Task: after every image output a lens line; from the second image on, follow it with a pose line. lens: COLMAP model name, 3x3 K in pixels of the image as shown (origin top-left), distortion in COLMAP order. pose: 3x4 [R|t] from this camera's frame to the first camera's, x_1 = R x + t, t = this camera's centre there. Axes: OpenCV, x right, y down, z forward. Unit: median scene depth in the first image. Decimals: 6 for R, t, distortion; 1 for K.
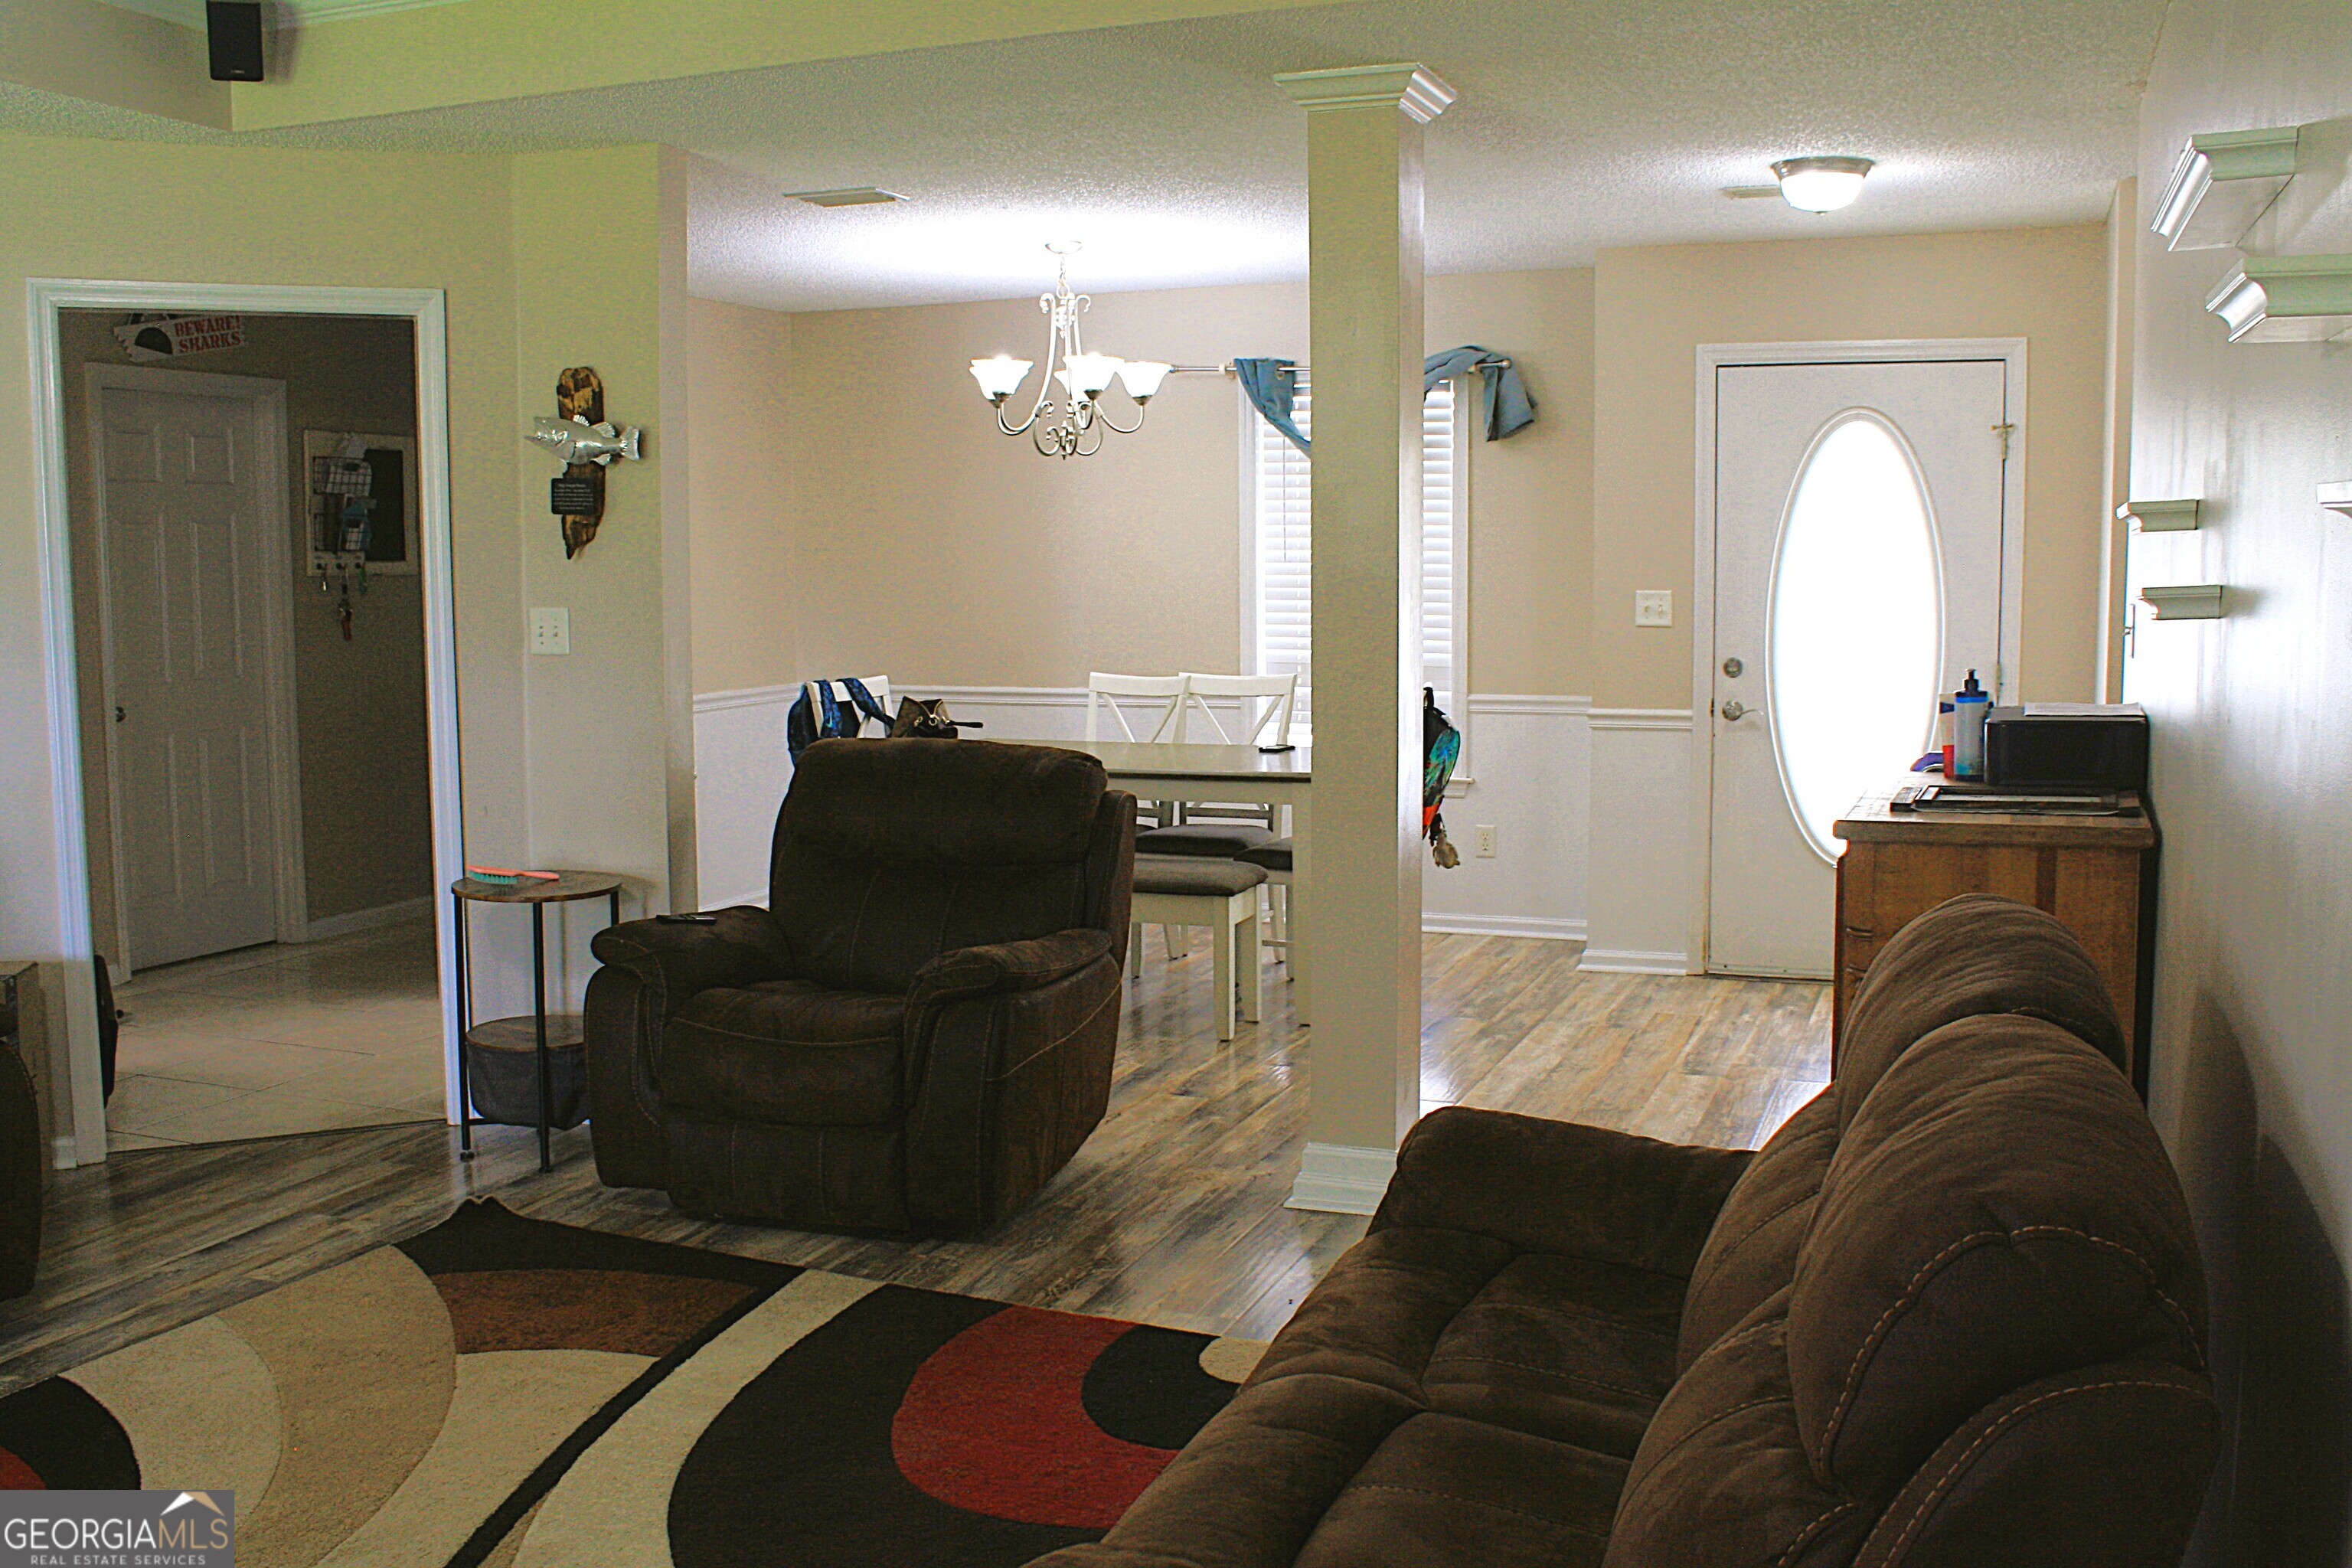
lens RADIAL K [[2196.8, 0, 1180.2], [0, 2196.8, 708.7], [0, 0, 1]] dist [-0.146797, 0.144926]
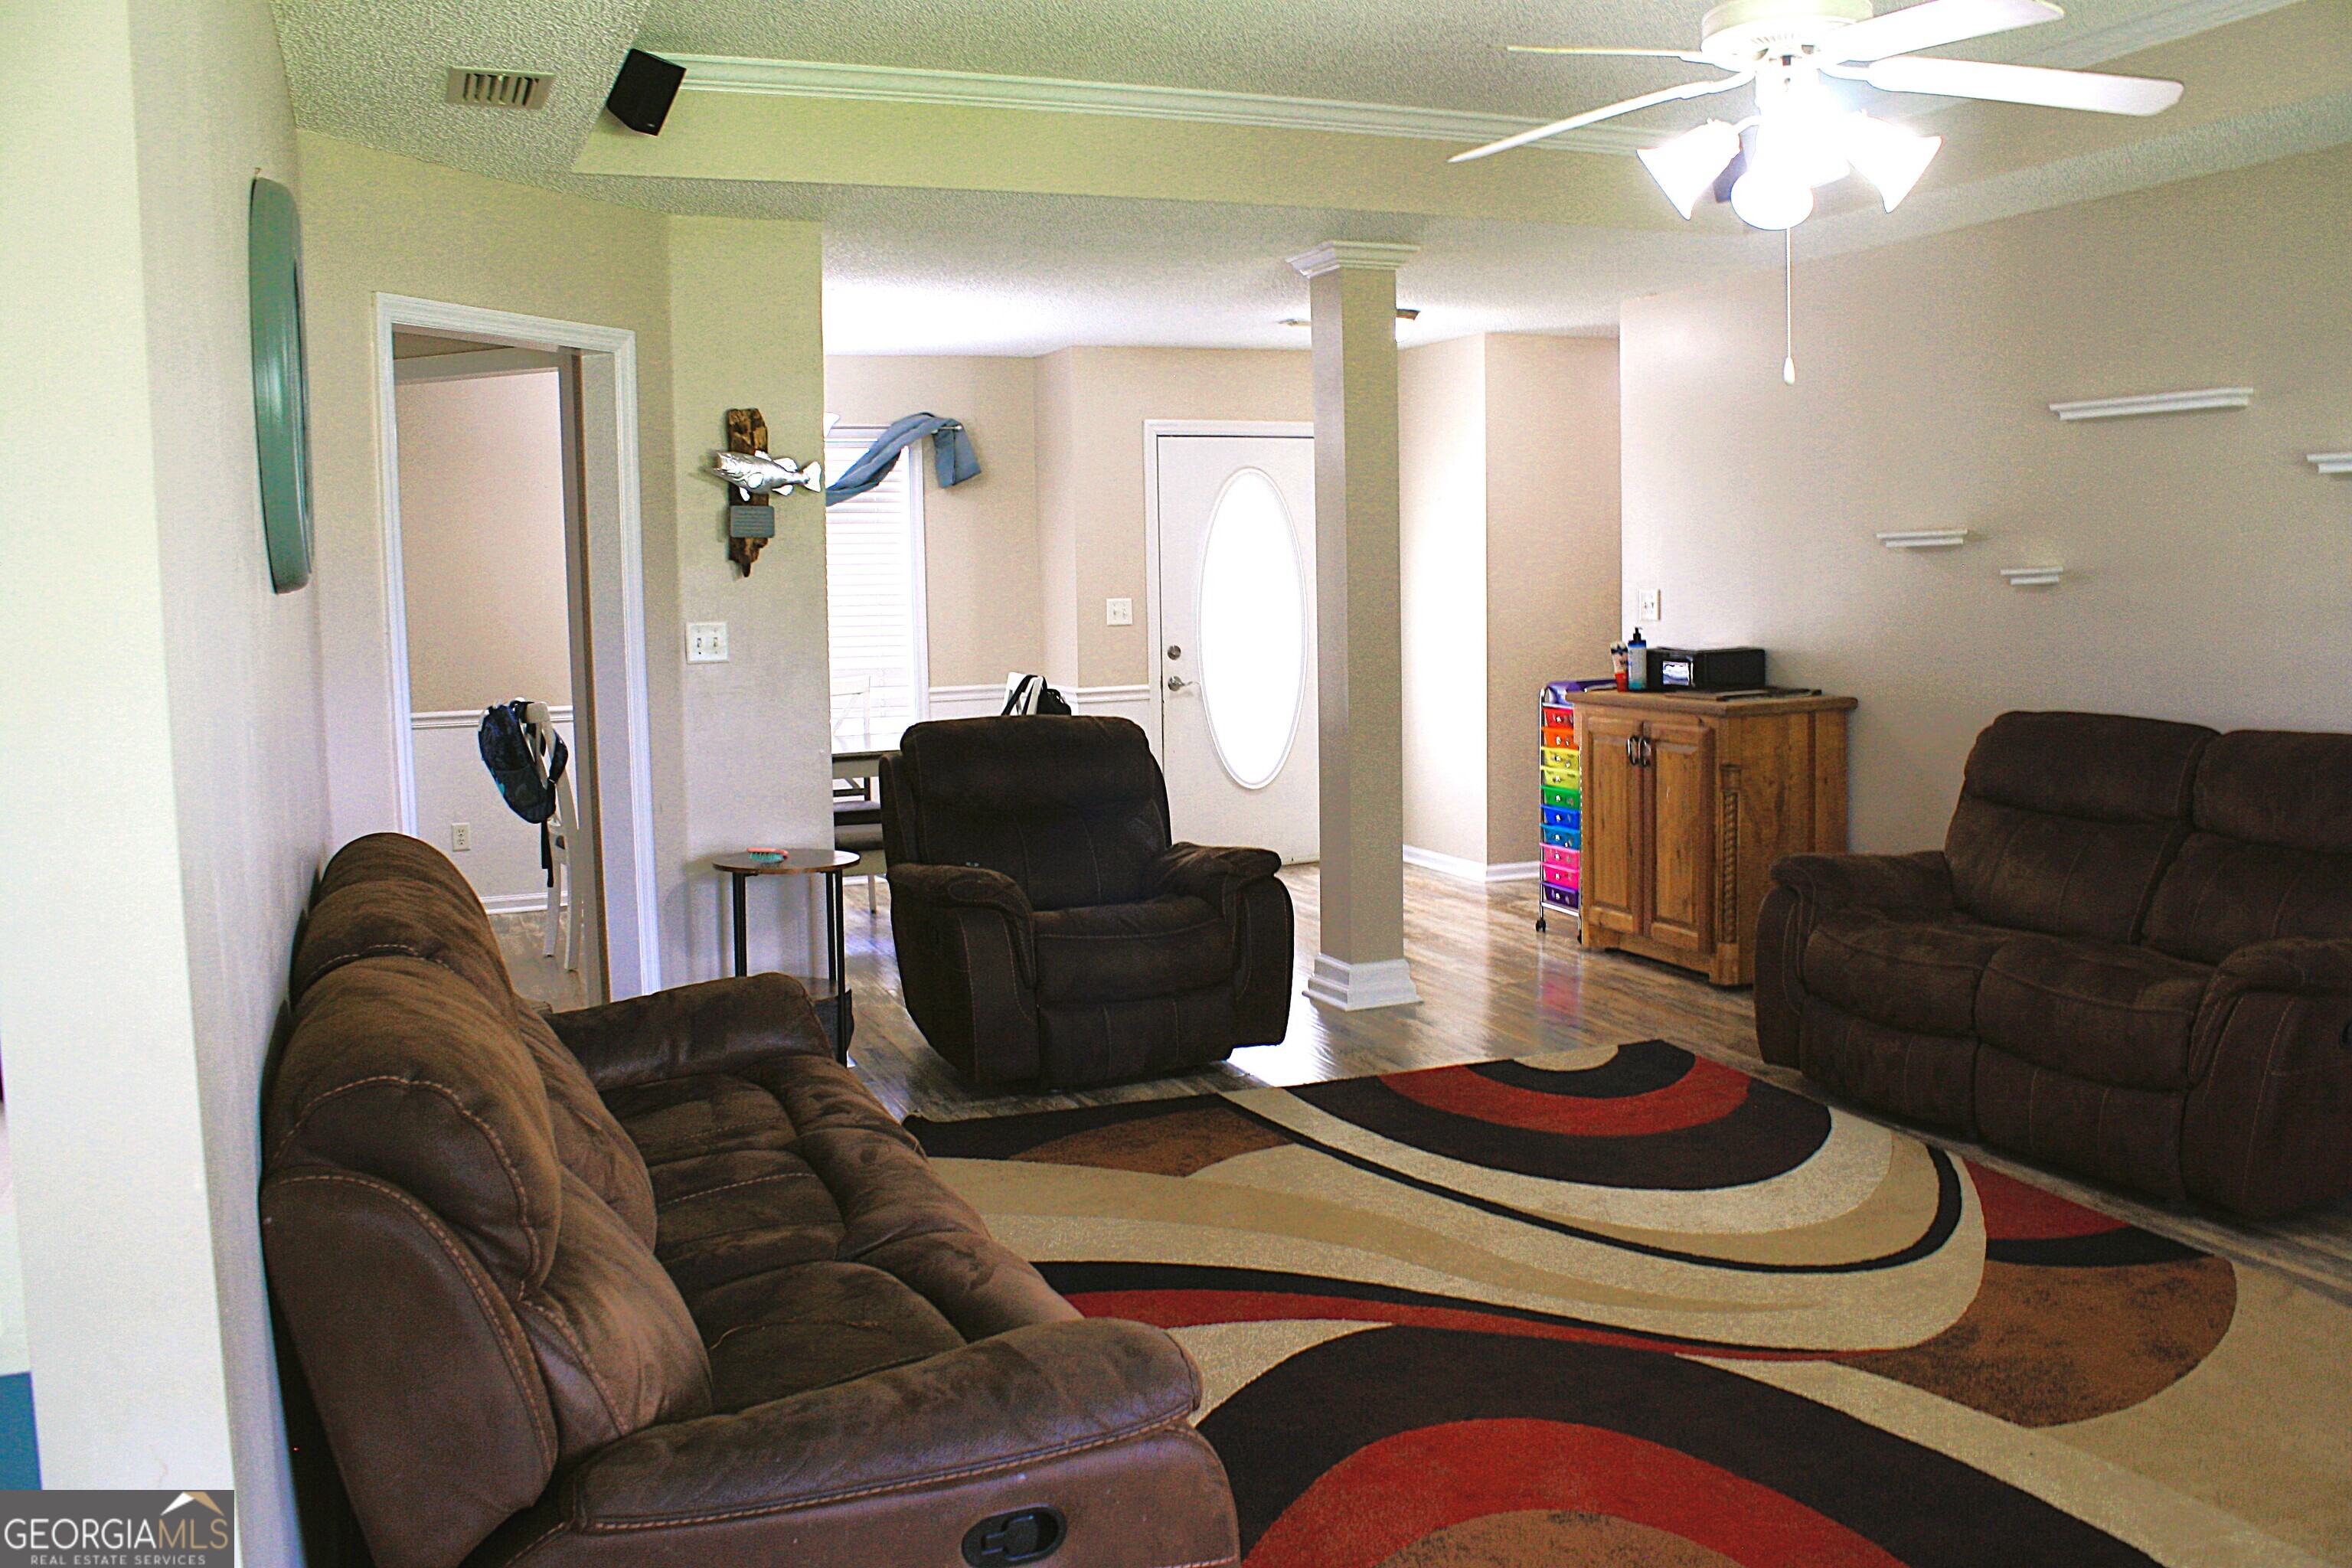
lens RADIAL K [[1997.6, 0, 1183.9], [0, 1997.6, 775.6], [0, 0, 1]] dist [-0.171538, 0.165658]
pose [[0.718140, -0.080253, 0.691255, -0.851970], [0.067366, 0.996680, 0.045727, 0.002691], [-0.692630, 0.013729, 0.721162, 0.098186]]
